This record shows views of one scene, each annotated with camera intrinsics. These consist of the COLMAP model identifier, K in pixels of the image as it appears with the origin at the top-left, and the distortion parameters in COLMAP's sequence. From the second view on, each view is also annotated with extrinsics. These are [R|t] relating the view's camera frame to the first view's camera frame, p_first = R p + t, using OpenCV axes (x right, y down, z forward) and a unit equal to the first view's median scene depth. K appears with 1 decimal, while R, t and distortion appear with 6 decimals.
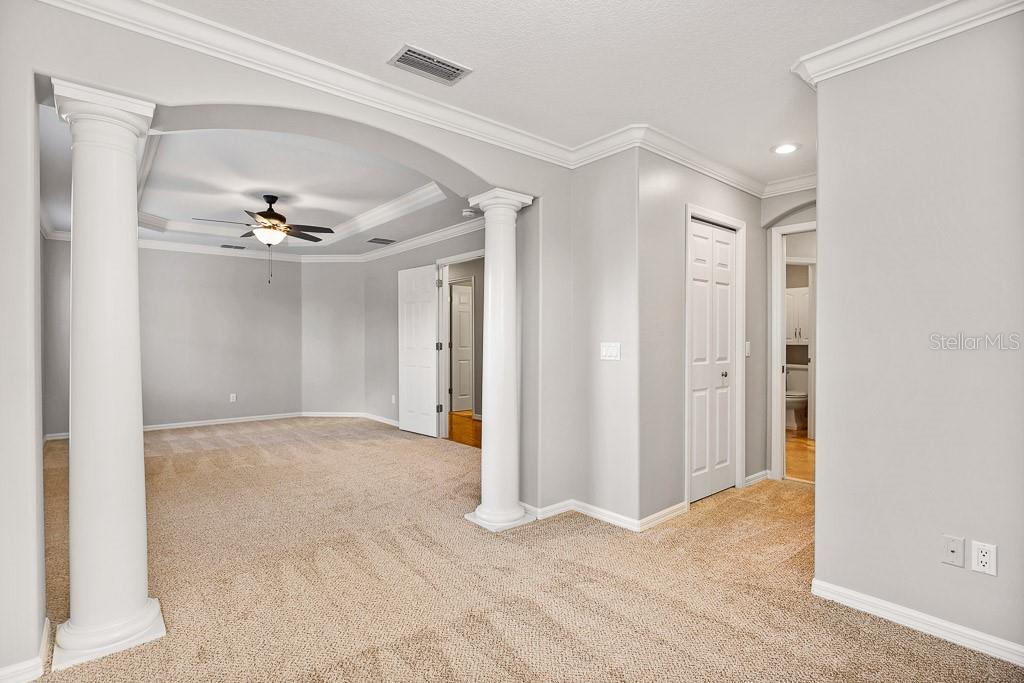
lens RADIAL K [[511.0, 0, 517.3], [0, 511.0, 339.9], [0, 0, 1]] dist [-0.004886, -0.000116]
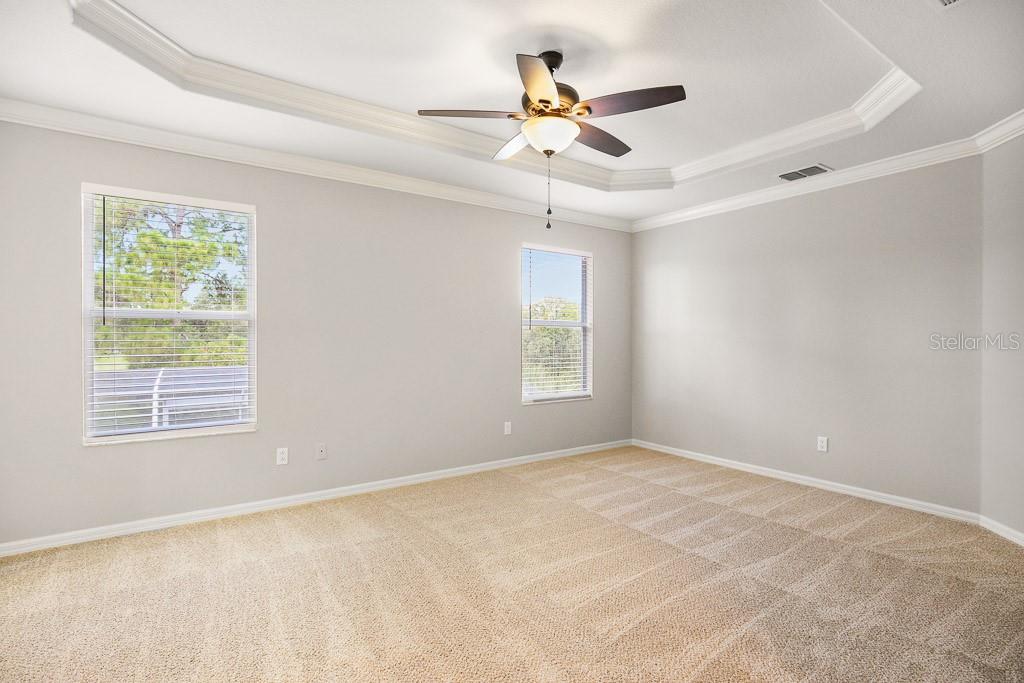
lens RADIAL K [[498.6, 0, 518.6], [0, 498.6, 340.6], [0, 0, 1]] dist [-0.023834, 0.009051]
pose [[-0.096012, 0.002847, -0.995376, 0.020830], [-0.003837, 0.999987, 0.003231, 0.000944], [0.995373, 0.004130, -0.096000, 1.441783]]
